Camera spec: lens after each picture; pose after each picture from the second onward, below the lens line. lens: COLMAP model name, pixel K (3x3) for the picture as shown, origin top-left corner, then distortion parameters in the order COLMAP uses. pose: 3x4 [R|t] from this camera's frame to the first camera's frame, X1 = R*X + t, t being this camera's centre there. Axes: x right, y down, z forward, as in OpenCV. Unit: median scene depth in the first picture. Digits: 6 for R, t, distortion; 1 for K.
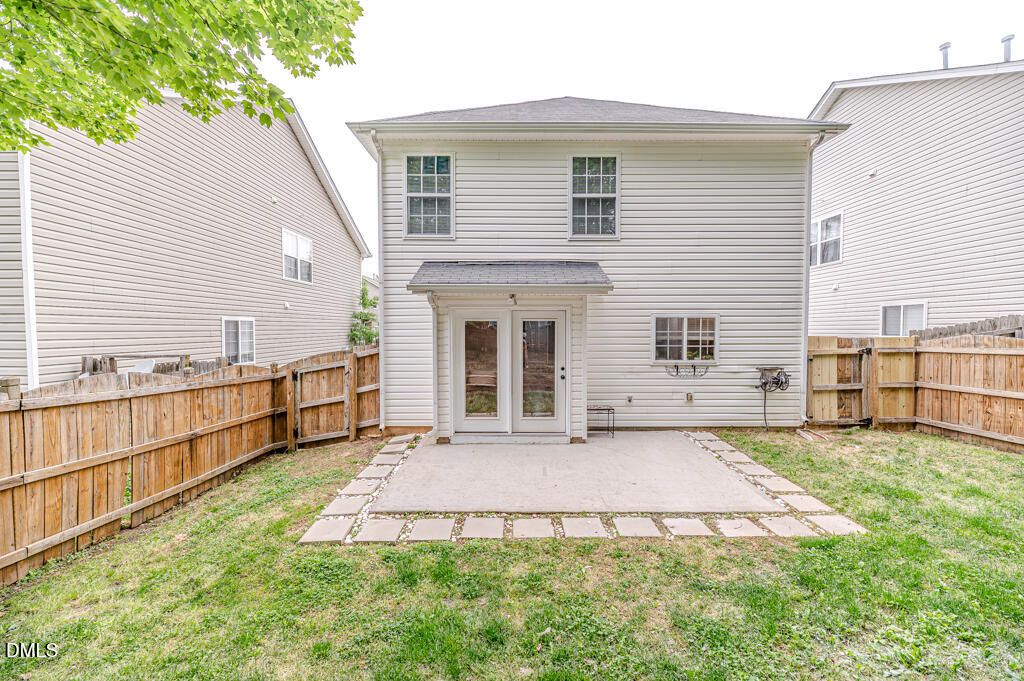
lens RADIAL K [[409.3, 0, 513.4], [0, 409.3, 341.0], [0, 0, 1]] dist [0.001638, 0.000130]
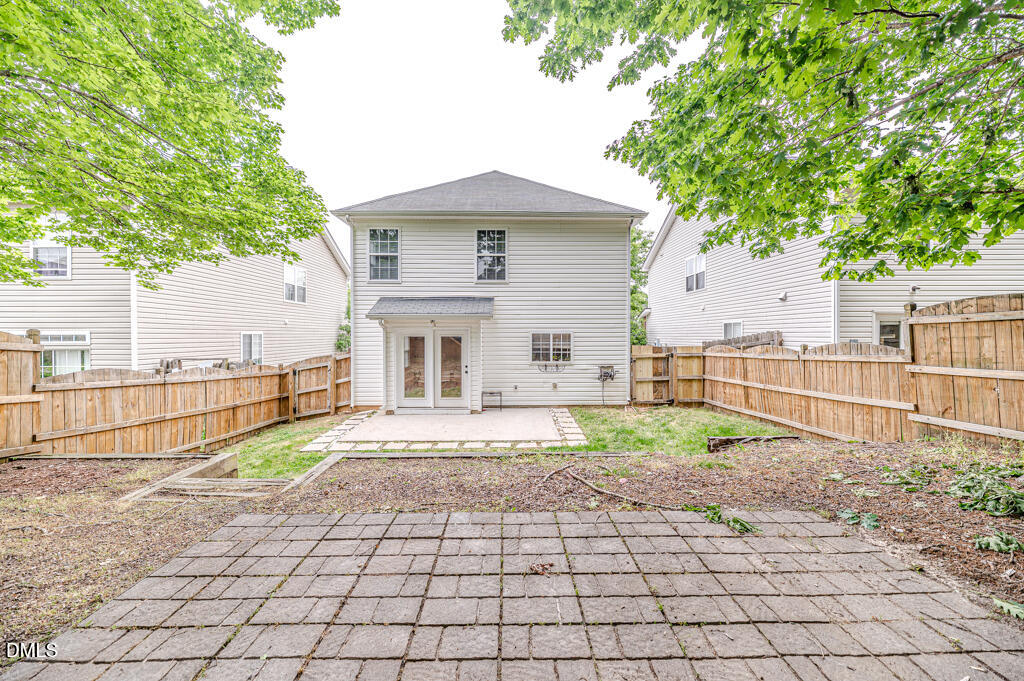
lens RADIAL K [[408.6, 0, 513.9], [0, 408.6, 340.0], [0, 0, 1]] dist [0.001501, -0.000129]
pose [[0.999859, -0.000866, 0.016779, 0.255899], [0.001199, 0.999802, -0.019861, -0.003321], [-0.016758, 0.019878, 0.999662, -0.534916]]
